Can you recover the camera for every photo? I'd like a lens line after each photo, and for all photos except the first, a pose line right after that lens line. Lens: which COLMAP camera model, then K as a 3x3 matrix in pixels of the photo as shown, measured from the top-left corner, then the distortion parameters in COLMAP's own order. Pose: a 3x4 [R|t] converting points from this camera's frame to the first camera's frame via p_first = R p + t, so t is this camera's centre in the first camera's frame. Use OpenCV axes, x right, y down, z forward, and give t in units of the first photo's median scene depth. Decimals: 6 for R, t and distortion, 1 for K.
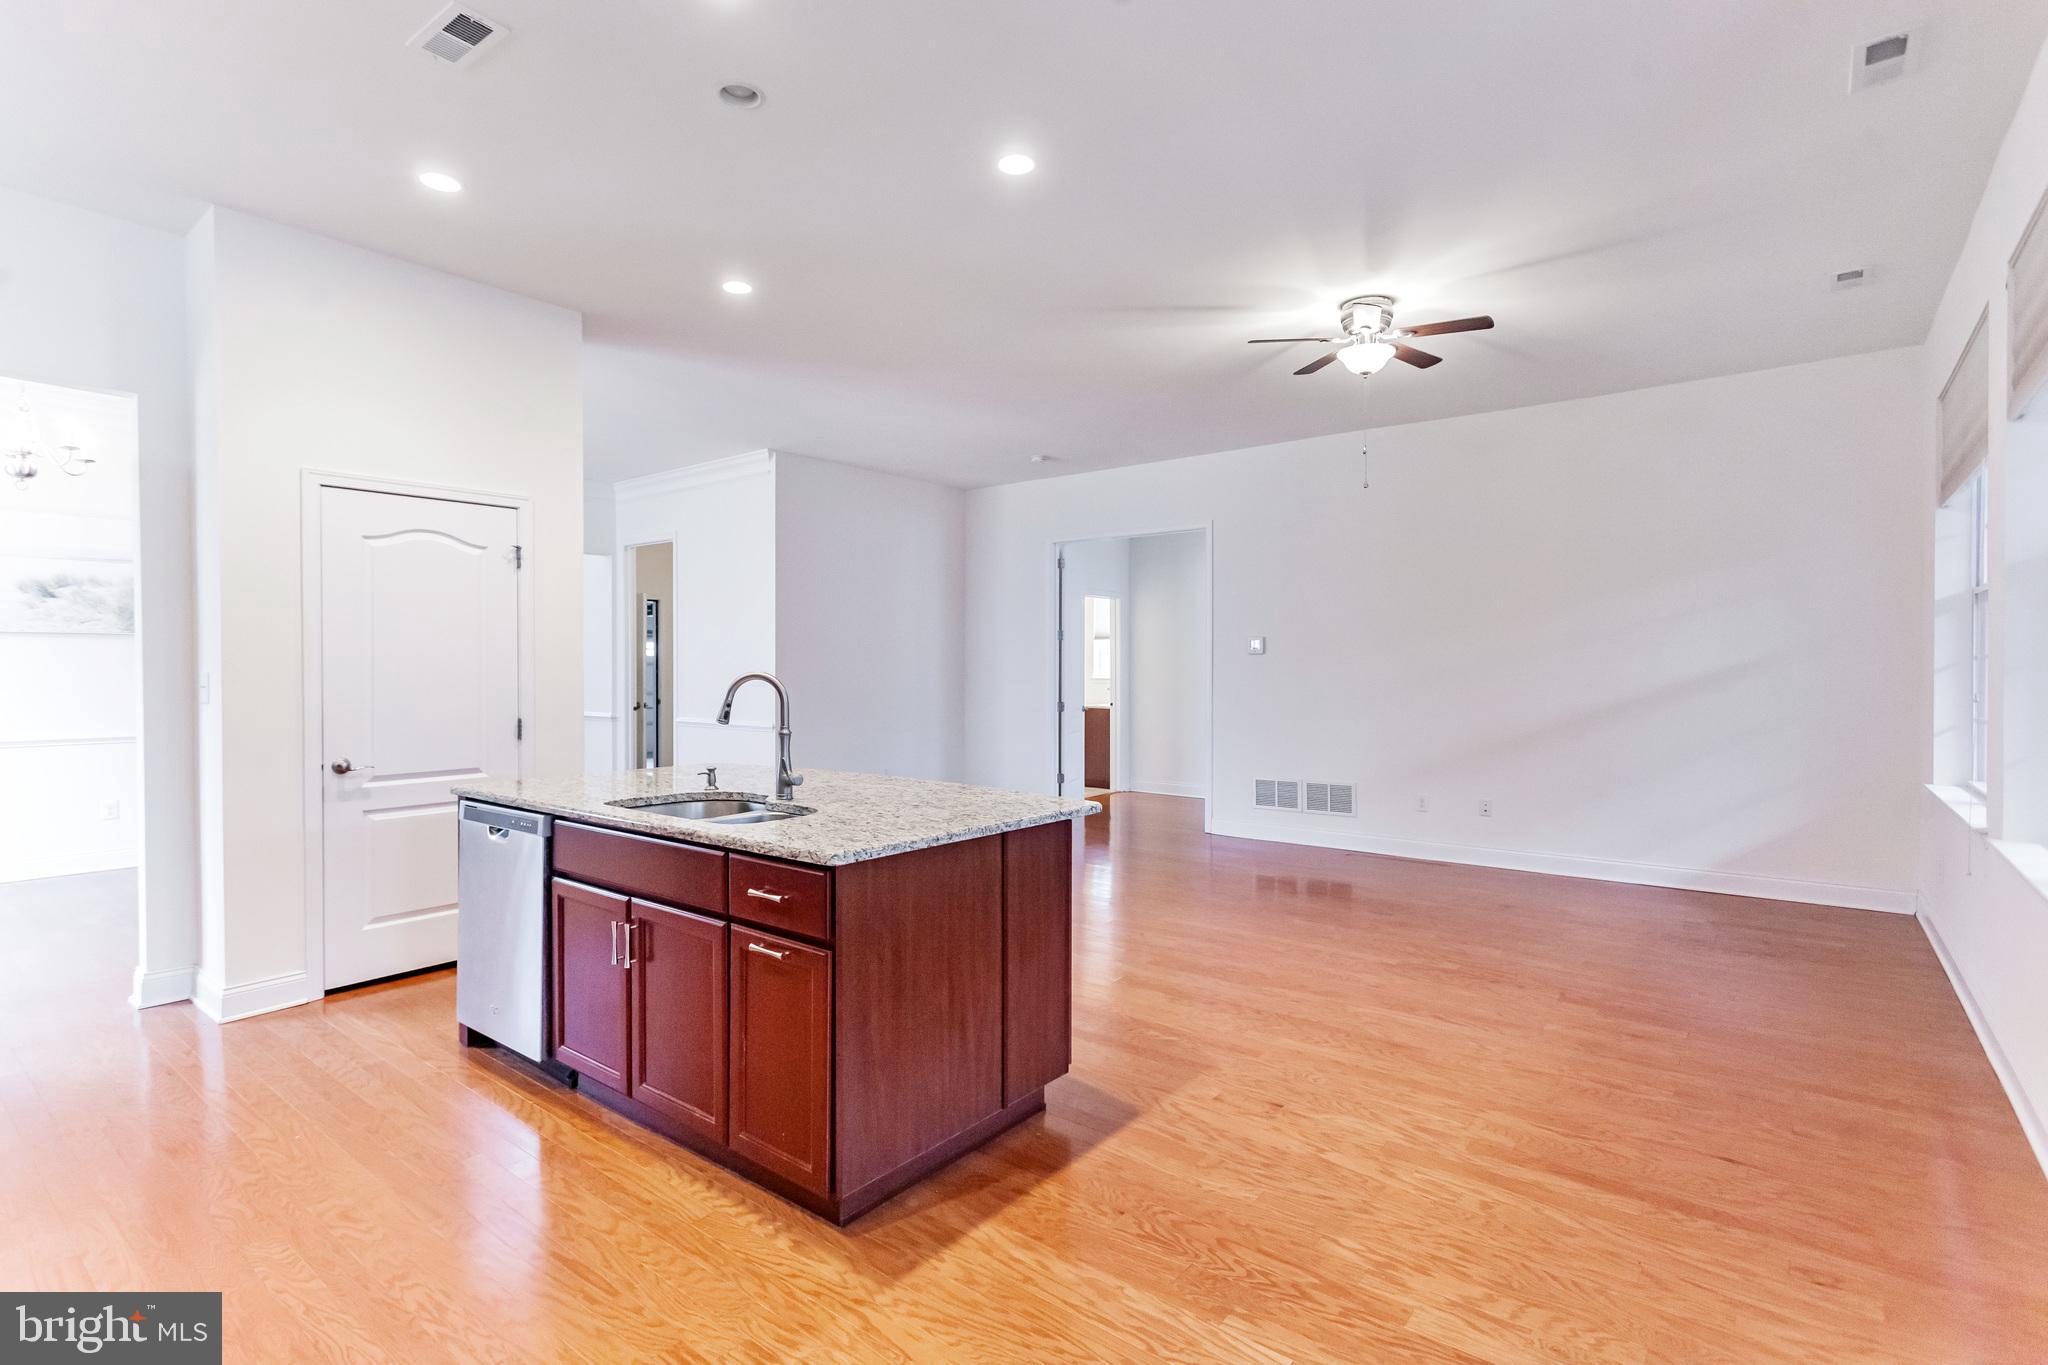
lens RADIAL K [[978.0, 0, 1010.3], [0, 978.0, 675.0], [0, 0, 1]] dist [0.008532, 0.000833]
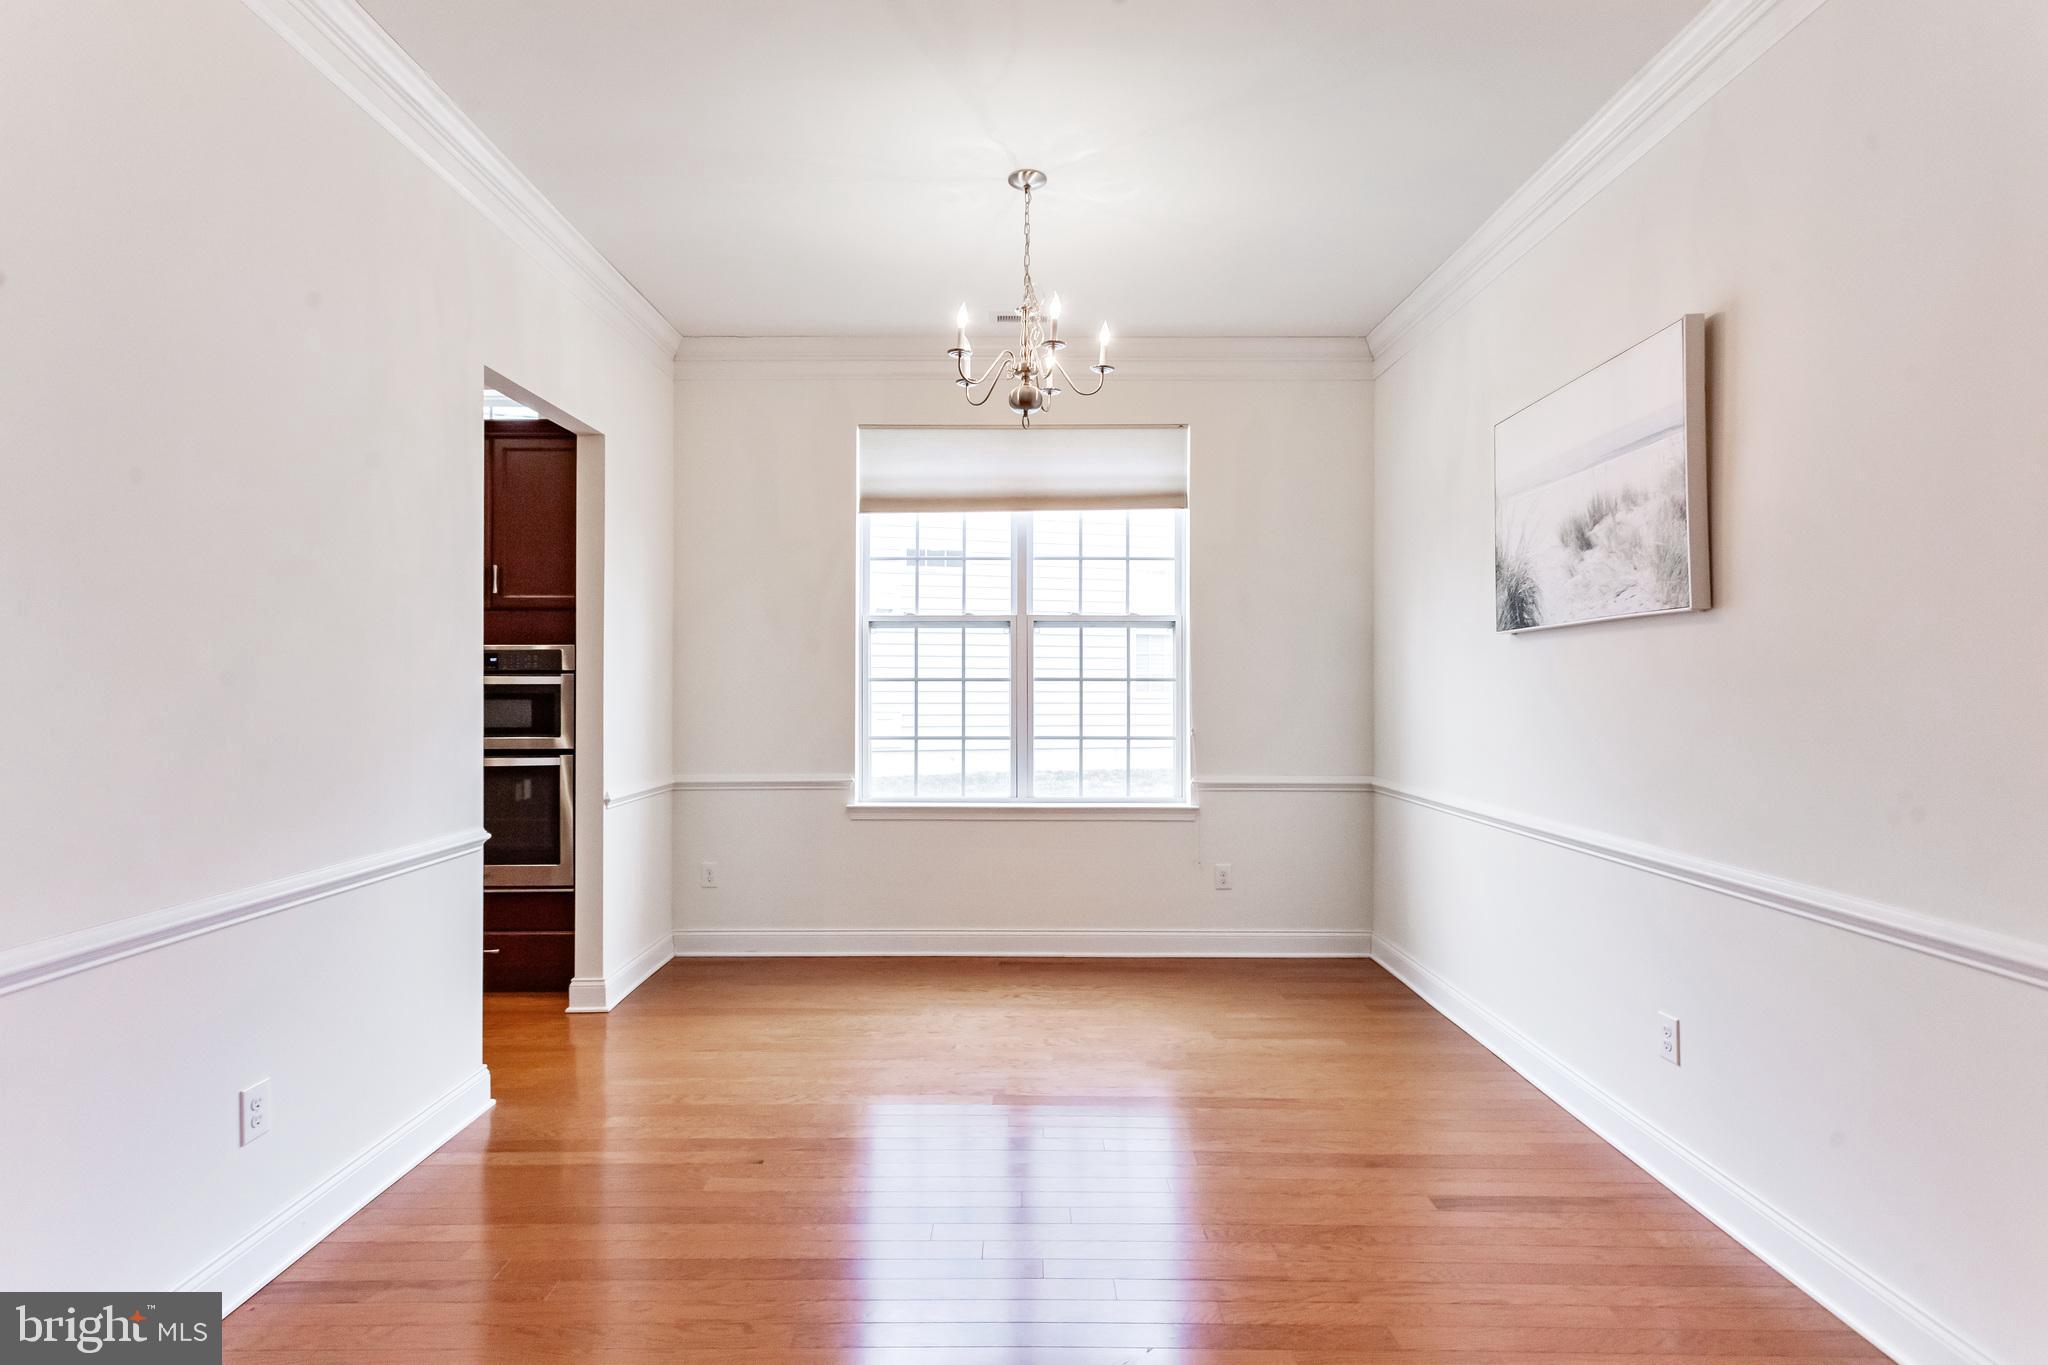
lens RADIAL K [[971.5, 0, 1017.6], [0, 971.5, 684.0], [0, 0, 1]] dist [0.001340, 0.000518]
pose [[-0.778805, -0.002026, -0.627263, -0.861486], [-0.005603, 0.999977, 0.003727, -0.024540], [0.627241, 0.006417, -0.778799, 2.235548]]
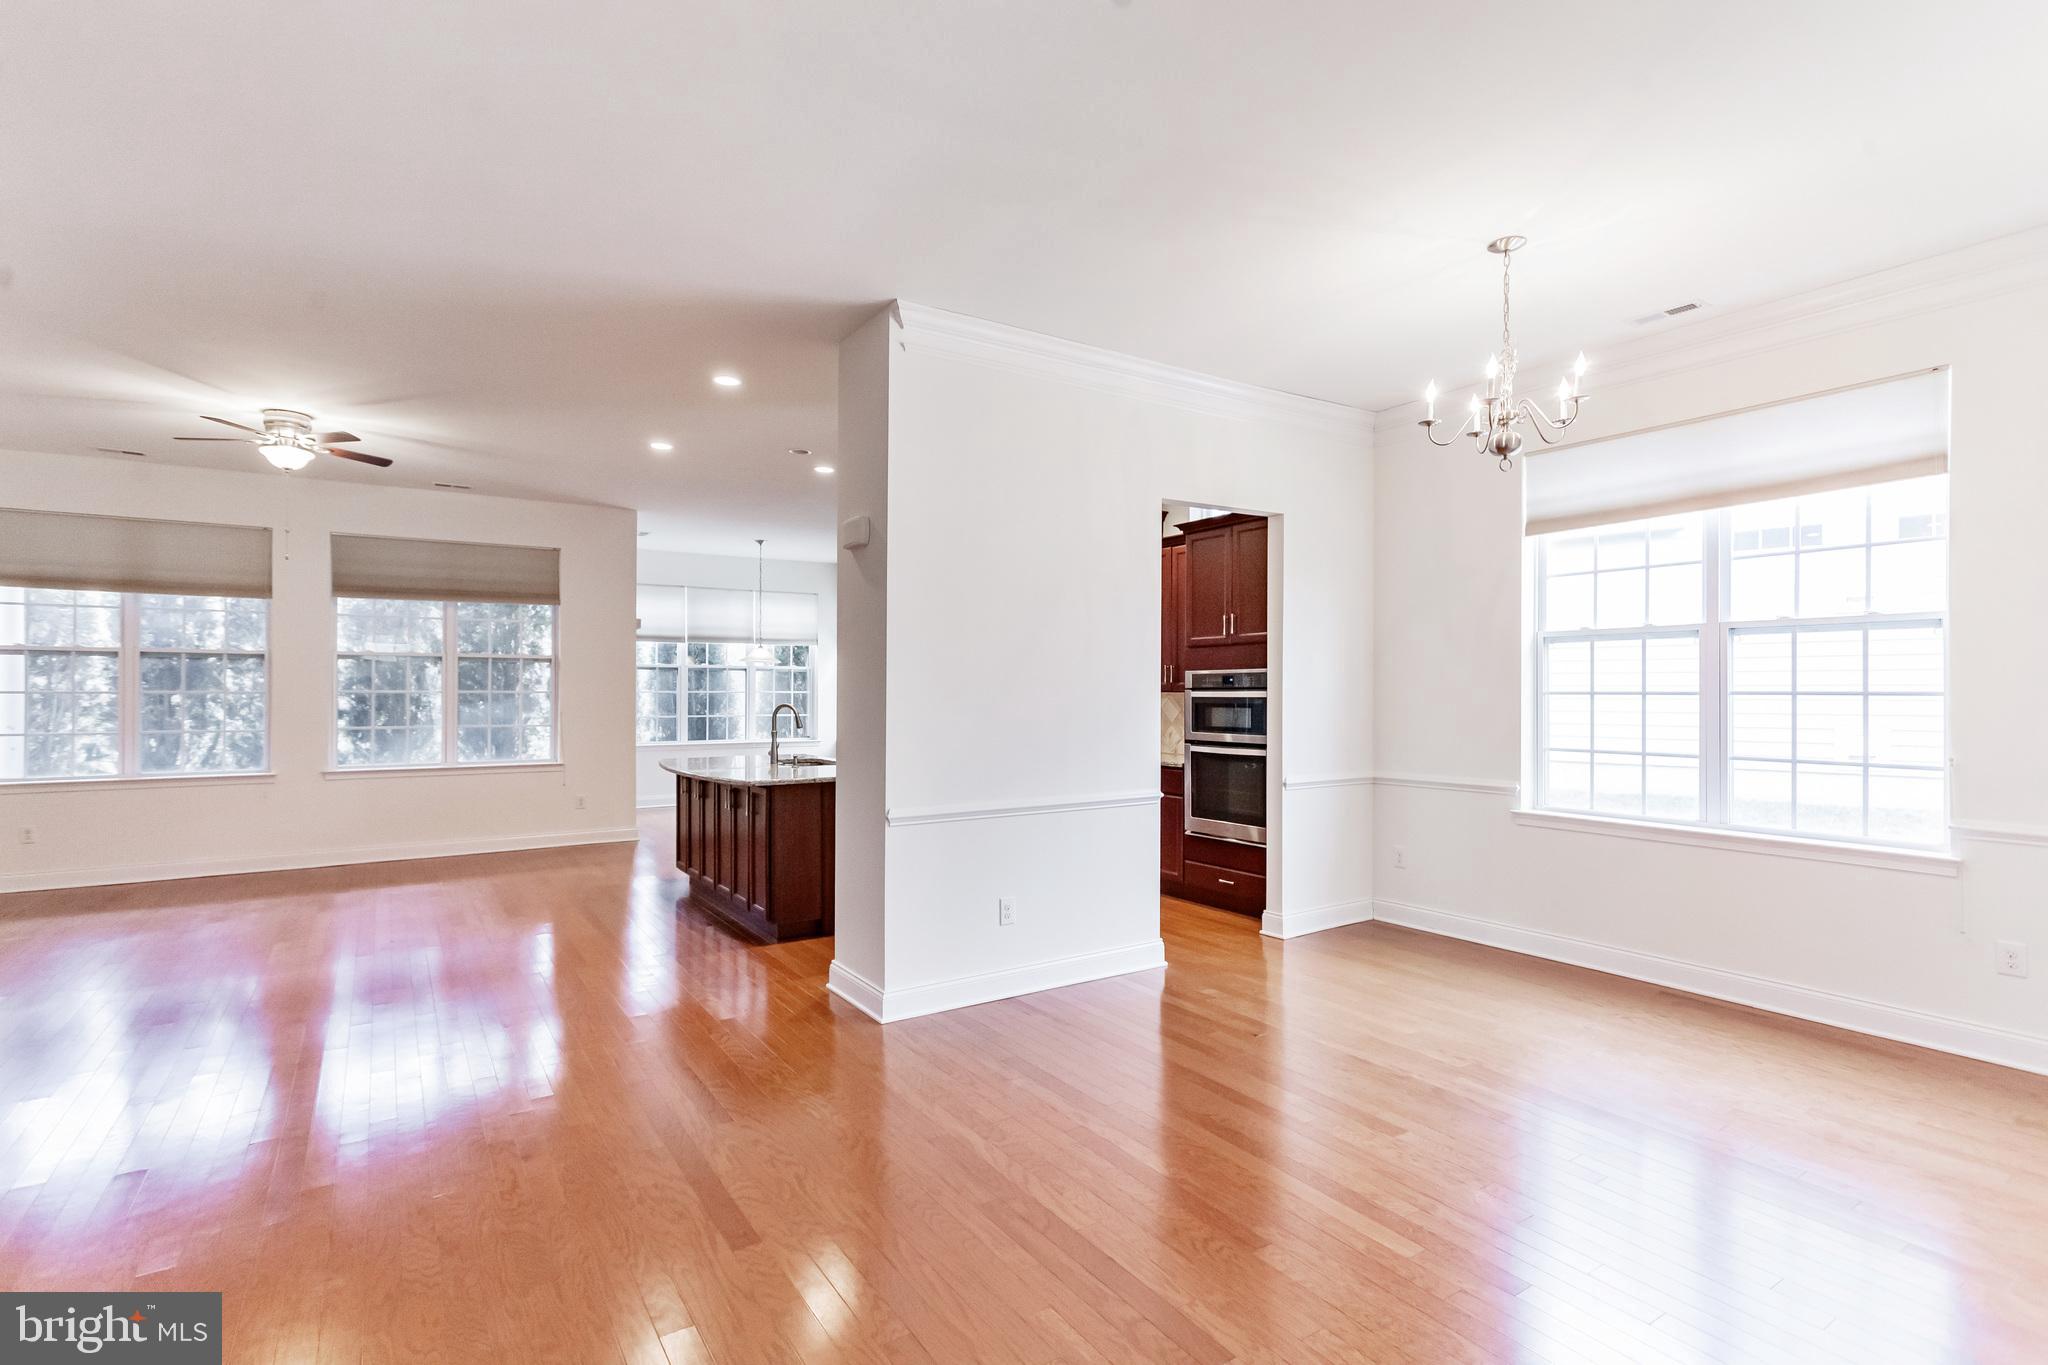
lens RADIAL K [[958.4, 0, 1020.4], [0, 958.4, 685.7], [0, 0, 1]] dist [-0.000633, 0.001016]
pose [[-0.954977, 0.001077, 0.296679, -1.275891], [0.002130, 0.999993, 0.003225, -0.043105], [-0.296674, 0.003712, -0.954972, 2.646766]]
